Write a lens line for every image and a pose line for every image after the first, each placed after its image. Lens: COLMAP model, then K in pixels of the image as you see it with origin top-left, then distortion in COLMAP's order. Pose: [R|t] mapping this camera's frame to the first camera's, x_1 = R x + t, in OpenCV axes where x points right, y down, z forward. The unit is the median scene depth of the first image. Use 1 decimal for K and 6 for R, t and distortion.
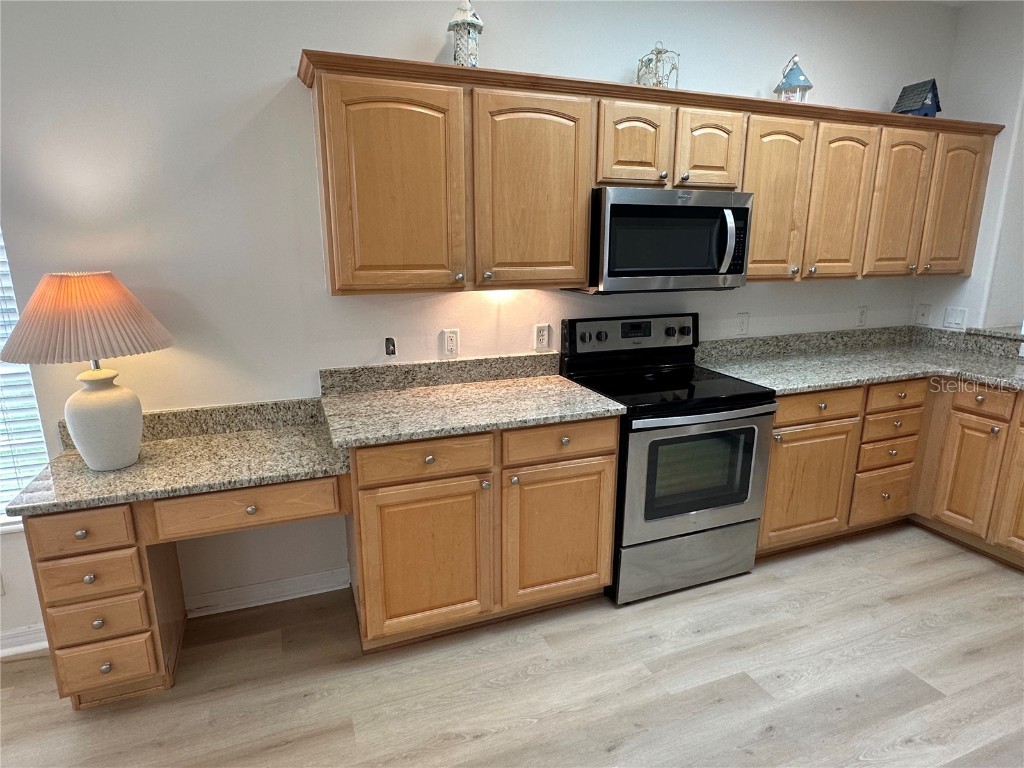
lens RADIAL K [[590.5, 0, 510.2], [0, 590.5, 387.7], [0, 0, 1]] dist [-0.003494, 0.000857]
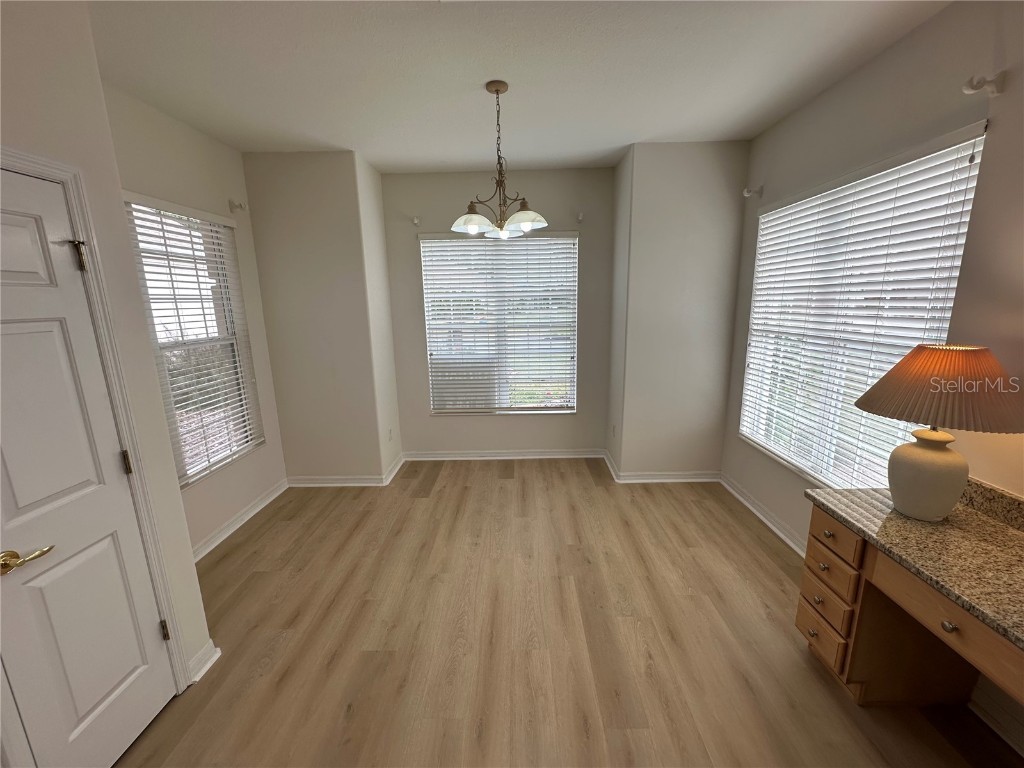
lens RADIAL K [[407.4, 0, 511.9], [0, 407.4, 383.7], [0, 0, 1]] dist [0.002411, -0.000072]
pose [[-0.378387, 0.195911, -0.904678, 0.229109], [-0.201329, 0.936530, 0.287016, -0.139657], [0.903488, 0.290741, -0.314928, 0.389306]]
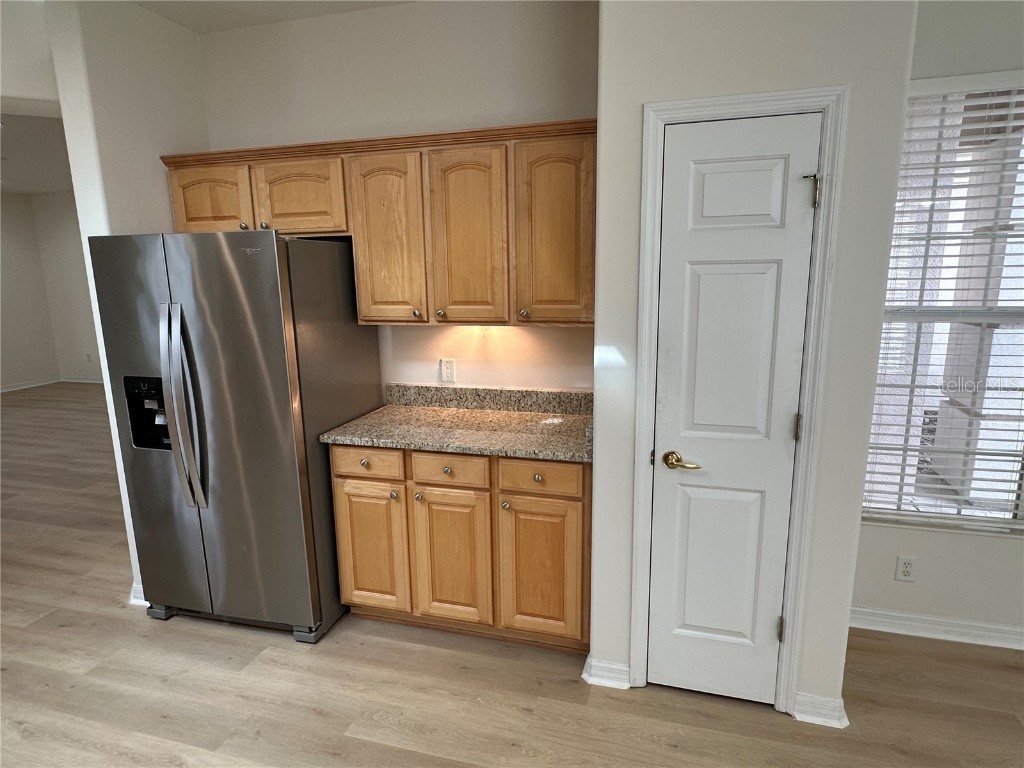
lens RADIAL K [[590.5, 0, 508.3], [0, 590.5, 387.7], [0, 0, 1]] dist [-0.003494, 0.000857]
pose [[-0.788040, -0.104383, 0.606710, -0.249949], [0.166633, 0.912566, 0.373440, -0.136749], [-0.592643, 0.395384, -0.701745, 0.456213]]
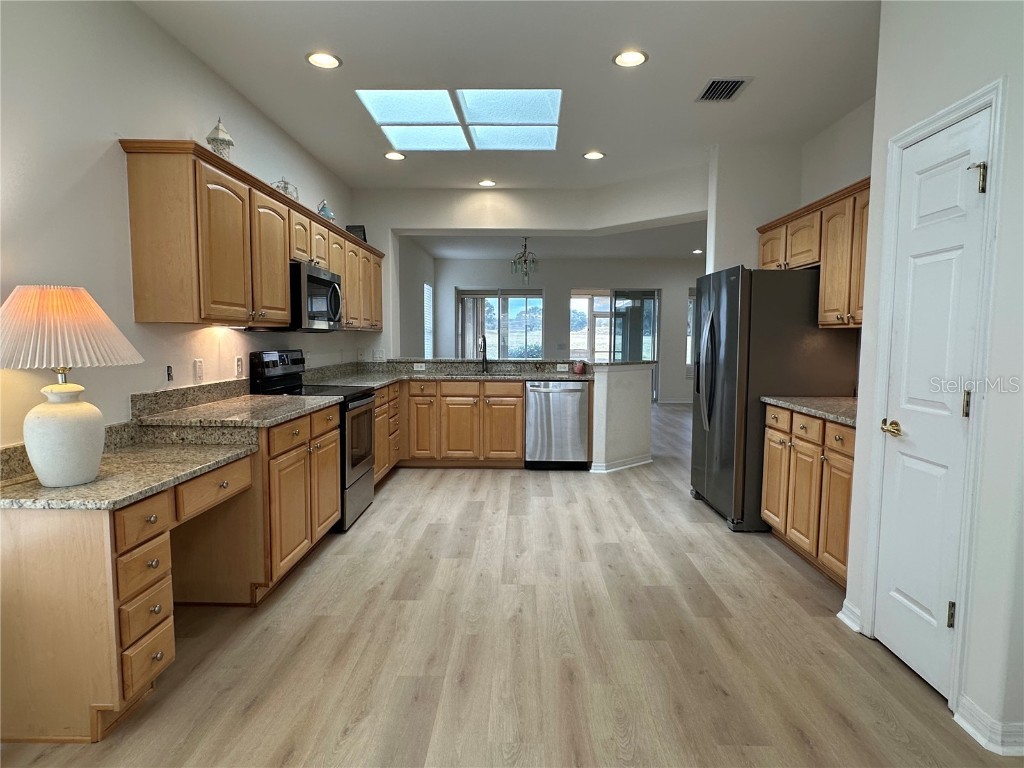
lens RADIAL K [[590.5, 0, 516.0], [0, 590.5, 385.6], [0, 0, 1]] dist [-0.003494, 0.000857]
pose [[0.379528, -0.072384, 0.922344, -1.047620], [0.215375, 0.976458, -0.011992, 0.118224], [-0.899763, 0.203201, 0.386182, -0.058568]]
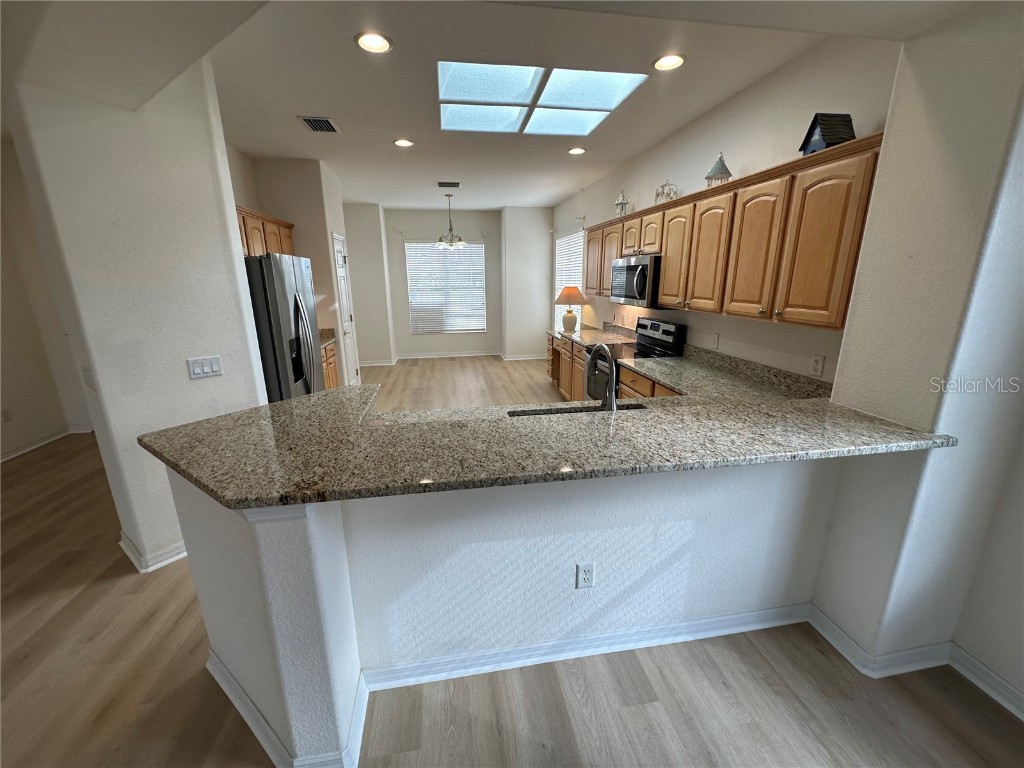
lens RADIAL K [[407.4, 0, 509.5], [0, 407.4, 383.3], [0, 0, 1]] dist [0.002411, -0.000072]
pose [[-0.213396, 0.252806, -0.943690, 1.879672], [-0.225203, 0.927198, 0.299312, -0.254648], [0.950656, 0.276394, -0.140928, 0.911556]]
